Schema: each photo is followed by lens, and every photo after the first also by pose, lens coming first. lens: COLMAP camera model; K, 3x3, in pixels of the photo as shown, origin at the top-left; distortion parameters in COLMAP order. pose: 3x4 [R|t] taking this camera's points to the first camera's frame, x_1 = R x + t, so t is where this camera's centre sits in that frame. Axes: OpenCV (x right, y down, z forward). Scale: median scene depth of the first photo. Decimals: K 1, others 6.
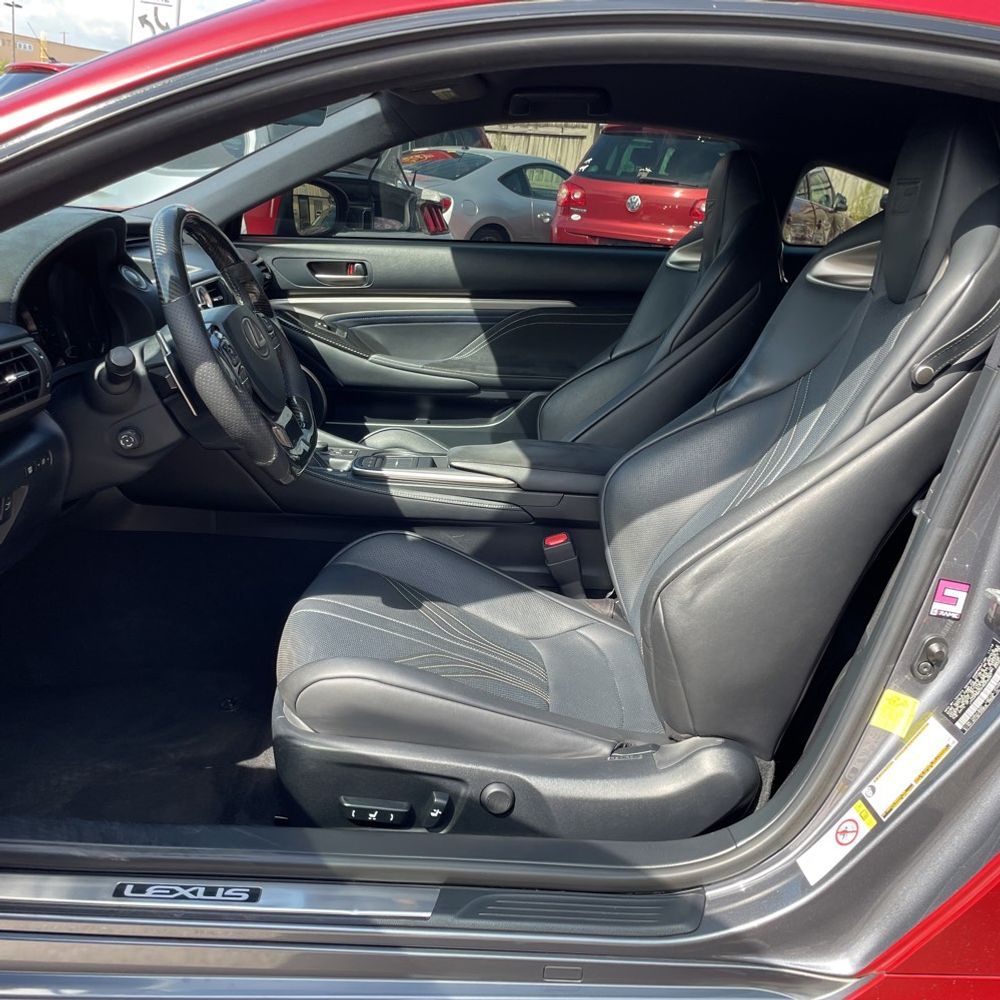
lens RADIAL K [[1016.4, 0, 501.0], [0, 1016.4, 501.9], [0, 0, 1]] dist [0.031424, 0.000000]
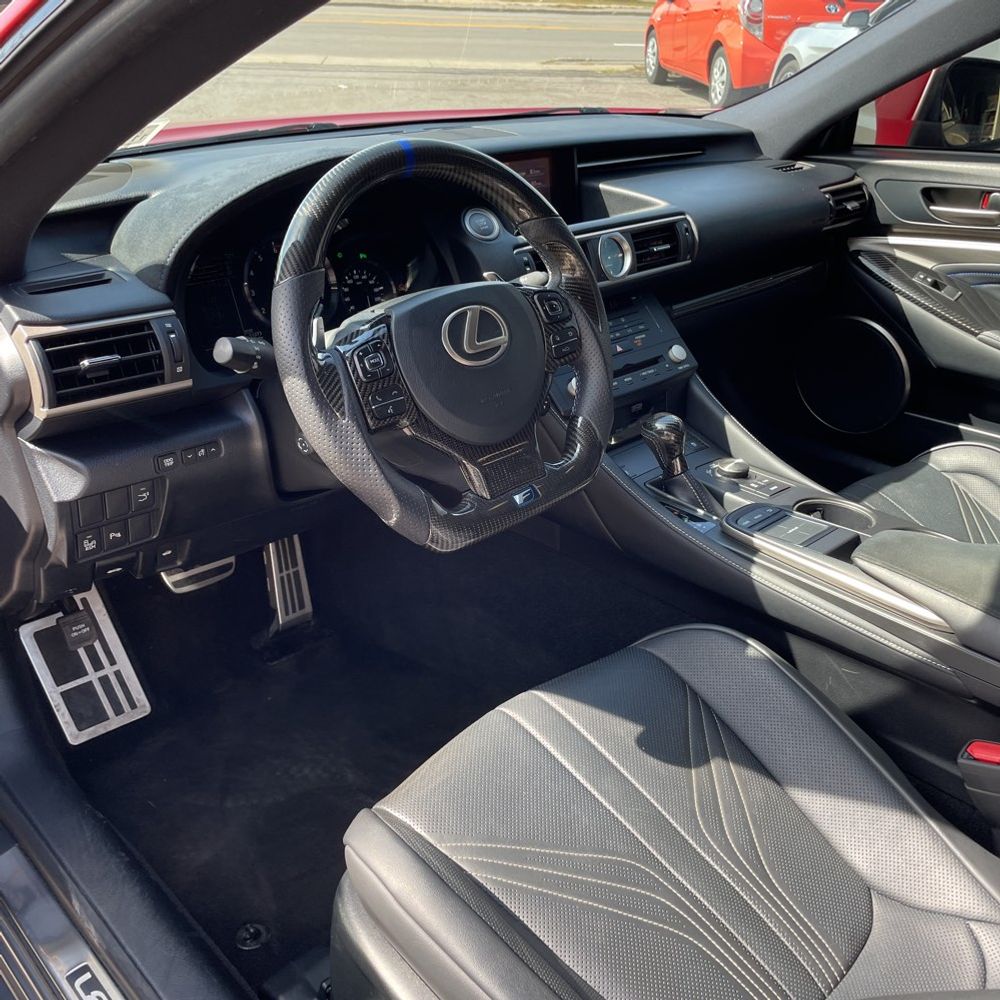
lens RADIAL K [[1016.4, 0, 499.1], [0, 1016.4, 497.1], [0, 0, 1]] dist [0.031424, 0.000000]
pose [[0.667751, 0.268595, -0.694238, 0.163615], [-0.189430, 0.963244, 0.190468, -0.109266], [0.719879, 0.004325, 0.694086, 0.302368]]
